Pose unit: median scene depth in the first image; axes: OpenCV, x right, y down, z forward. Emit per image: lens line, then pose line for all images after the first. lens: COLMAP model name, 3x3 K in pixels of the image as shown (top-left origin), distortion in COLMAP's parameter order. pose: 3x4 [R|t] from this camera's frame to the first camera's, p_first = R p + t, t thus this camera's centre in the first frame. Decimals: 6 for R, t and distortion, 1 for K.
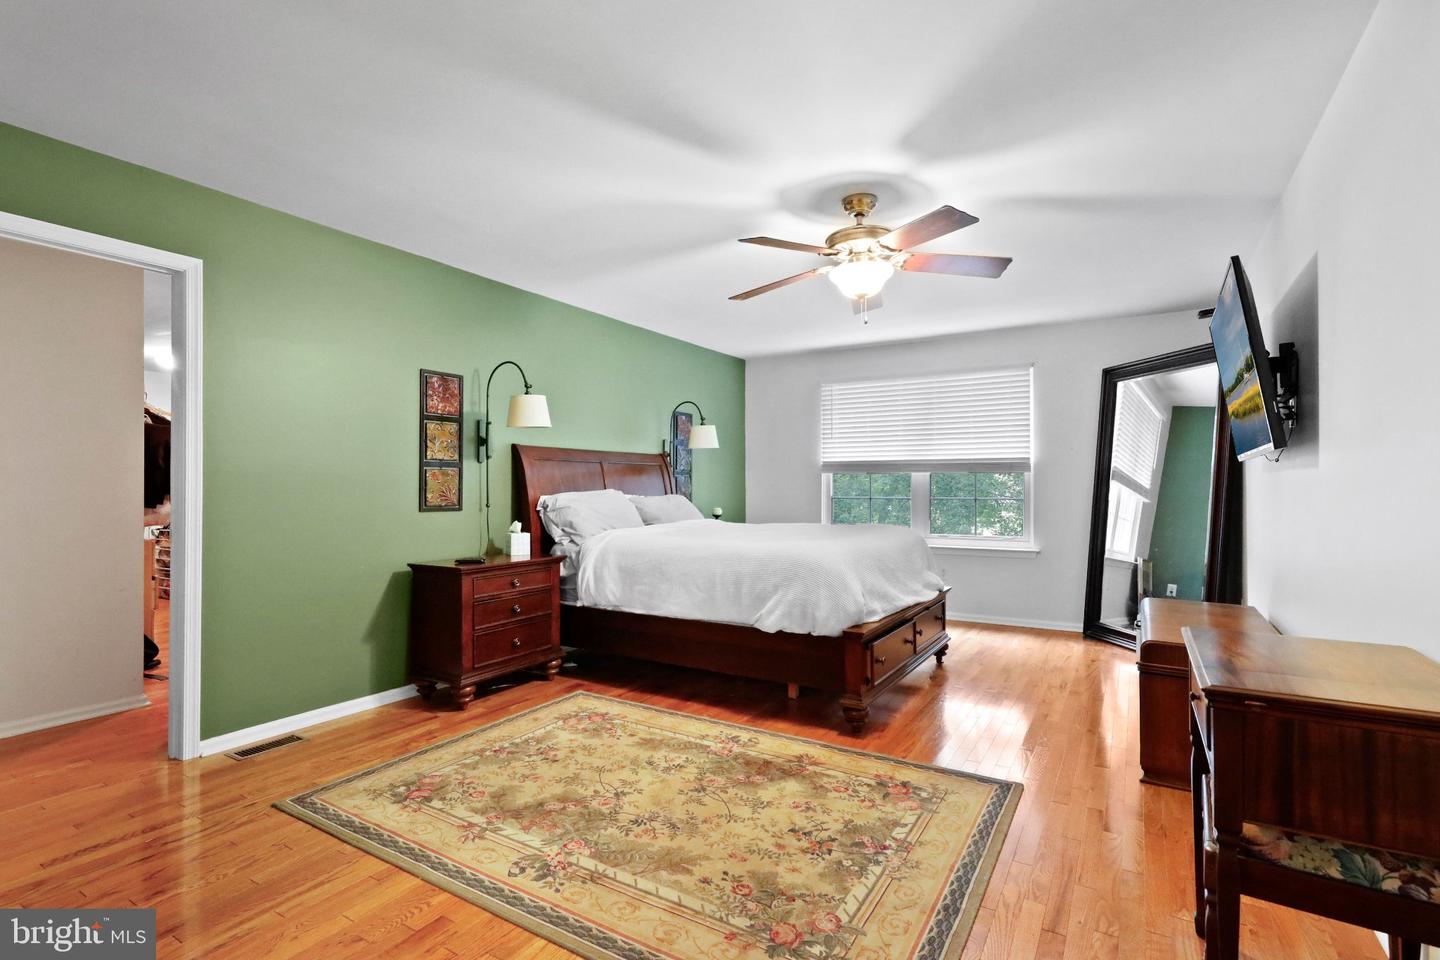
lens RADIAL K [[681.6, 0, 720.7], [0, 681.6, 483.3], [0, 0, 1]] dist [-0.002244, 0.000108]
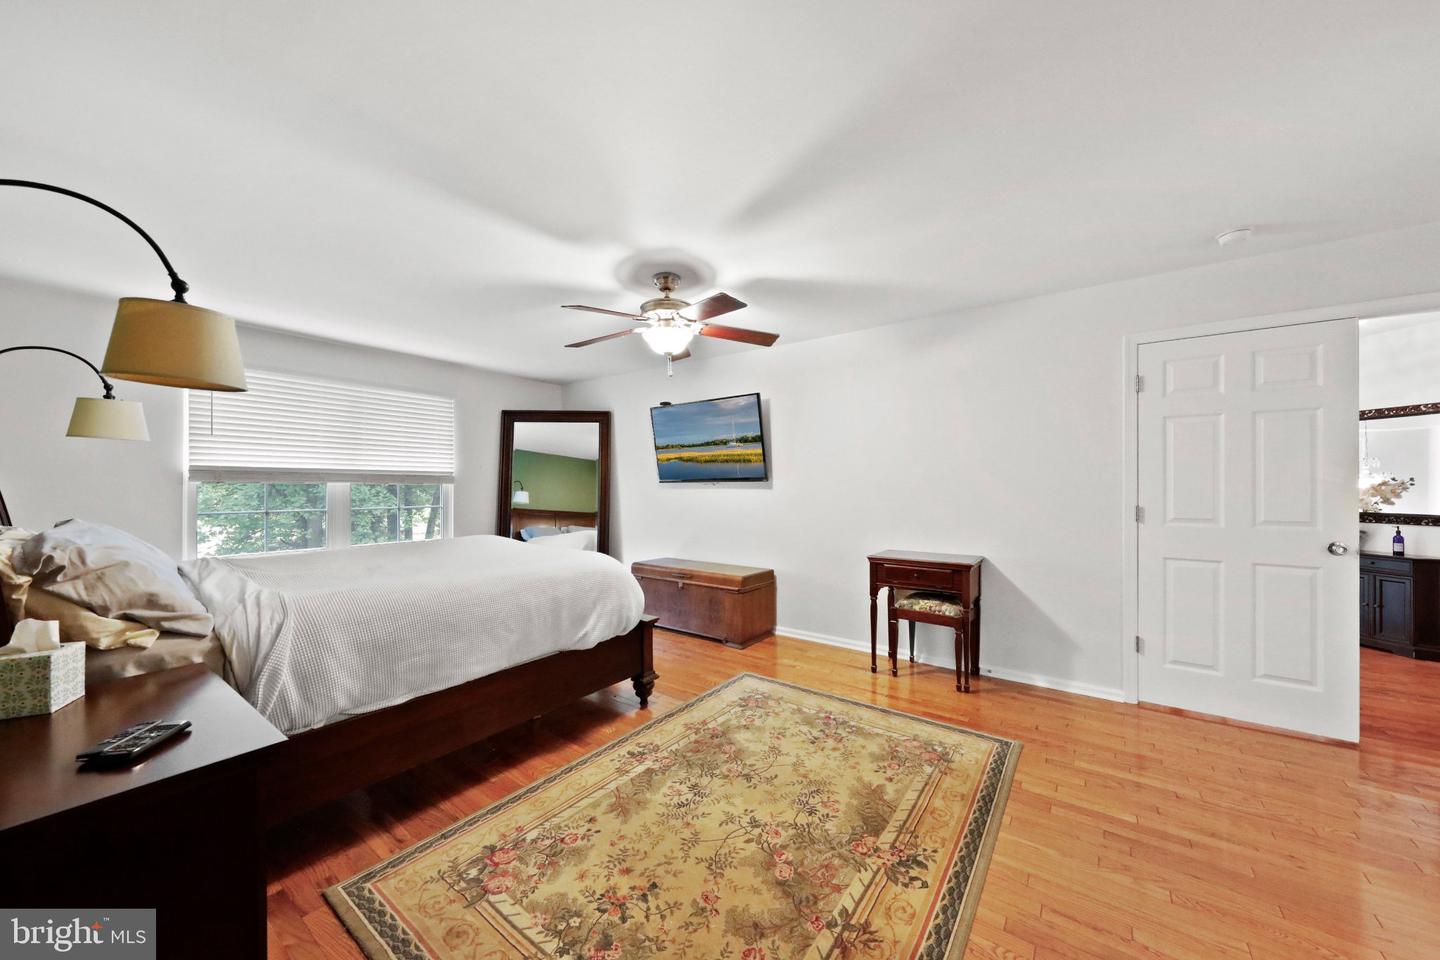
lens RADIAL K [[502.6, 0, 722.0], [0, 502.6, 485.3], [0, 0, 1]] dist [-0.000825, -0.000195]
pose [[0.088607, 0.003842, 0.996059, -0.786707], [-0.005817, 0.999978, -0.003340, -0.027235], [-0.996050, -0.005498, 0.088628, 0.884266]]
